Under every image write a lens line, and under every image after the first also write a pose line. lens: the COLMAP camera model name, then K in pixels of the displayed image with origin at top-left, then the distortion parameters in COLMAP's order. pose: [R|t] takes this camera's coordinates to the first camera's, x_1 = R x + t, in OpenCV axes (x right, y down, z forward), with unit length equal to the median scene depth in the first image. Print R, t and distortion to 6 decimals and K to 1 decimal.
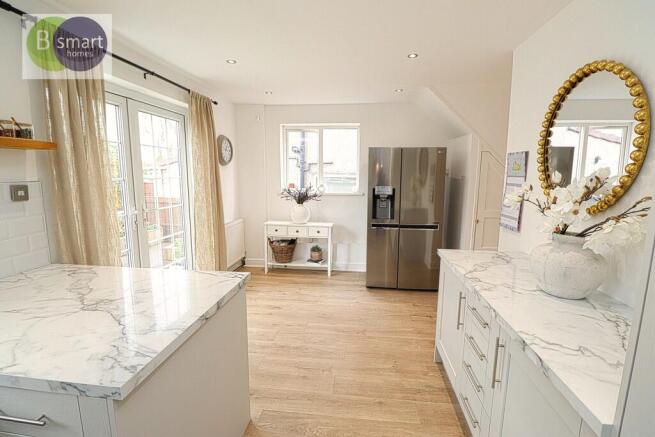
lens RADIAL K [[304.3, 0, 329.1], [0, 304.3, 216.5], [0, 0, 1]] dist [-0.012463, -0.001681]
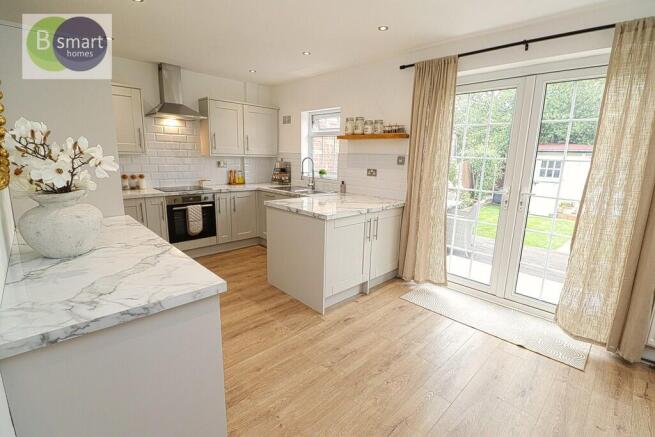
lens RADIAL K [[304.3, 0, 338.0], [0, 304.3, 216.2], [0, 0, 1]] dist [-0.012463, -0.001681]
pose [[-0.625052, 0.136991, -0.768468, 0.837733], [-0.139923, 0.948870, 0.282960, -0.237688], [0.767940, 0.284391, -0.573925, 1.919778]]
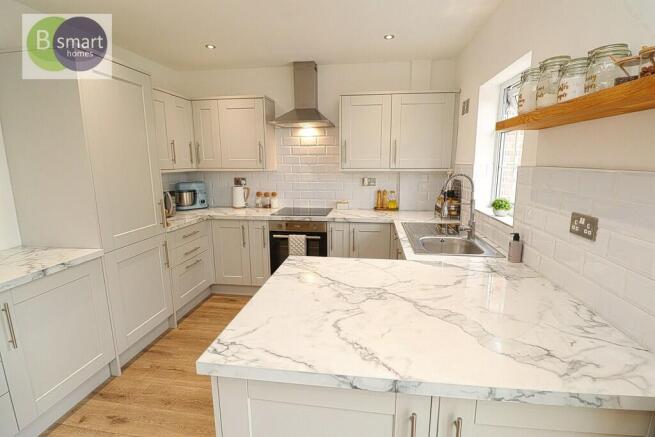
lens RADIAL K [[304.3, 0, 330.0], [0, 304.3, 218.0], [0, 0, 1]] dist [-0.012463, -0.001681]
pose [[-0.999414, -0.001401, 0.034198, -0.499911], [0.009774, 0.945883, 0.324361, -0.191977], [-0.032802, 0.324505, -0.945315, 1.410804]]
